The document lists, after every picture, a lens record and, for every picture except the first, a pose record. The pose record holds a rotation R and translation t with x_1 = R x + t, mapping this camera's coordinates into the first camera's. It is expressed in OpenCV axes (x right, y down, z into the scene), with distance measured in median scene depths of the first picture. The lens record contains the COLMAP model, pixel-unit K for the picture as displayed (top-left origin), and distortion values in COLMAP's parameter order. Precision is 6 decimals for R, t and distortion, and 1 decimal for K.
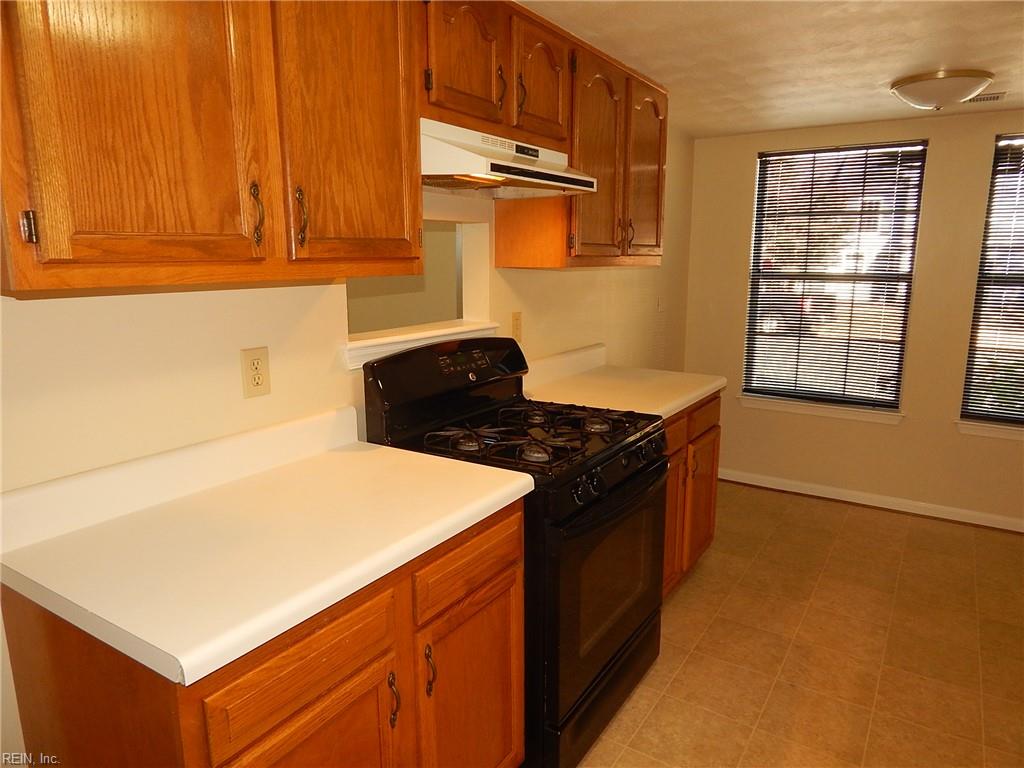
lens RADIAL K [[623.2, 0, 533.4], [0, 623.2, 364.3], [0, 0, 1]] dist [-0.019696, -0.002962]
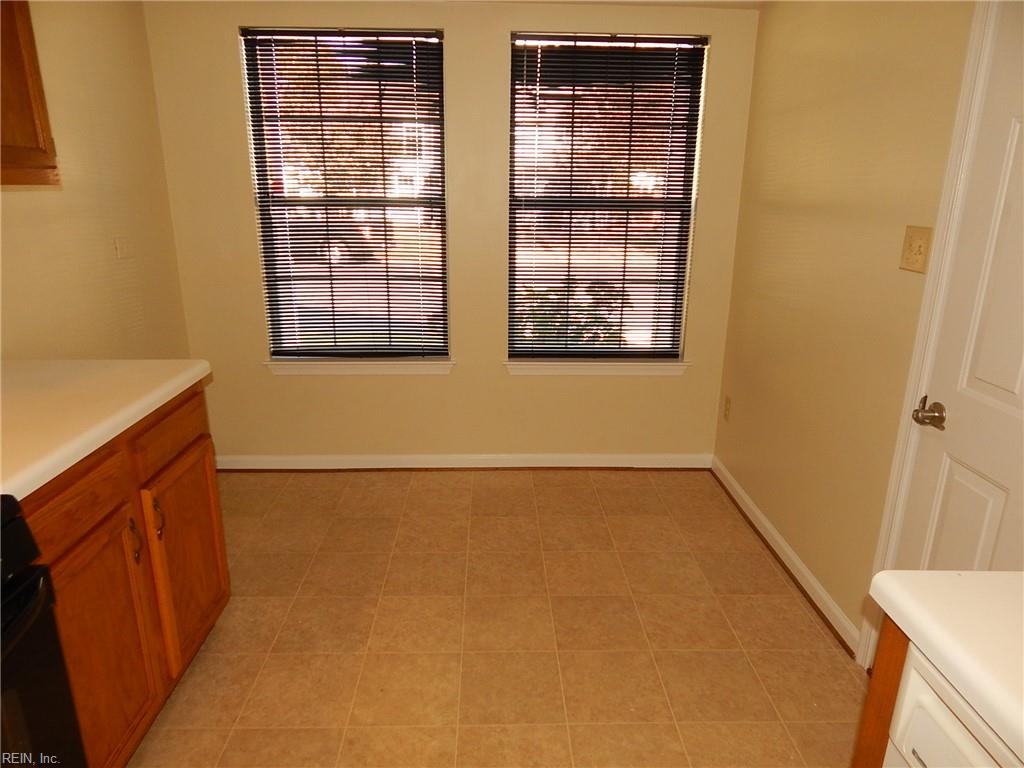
lens RADIAL K [[623.2, 0, 533.4], [0, 623.2, 364.3], [0, 0, 1]] dist [-0.019696, -0.002962]
pose [[0.790713, -0.161462, 0.590511, 0.175471], [0.093144, 0.985092, 0.144629, -0.034227], [-0.605060, -0.059358, 0.793964, 0.244747]]
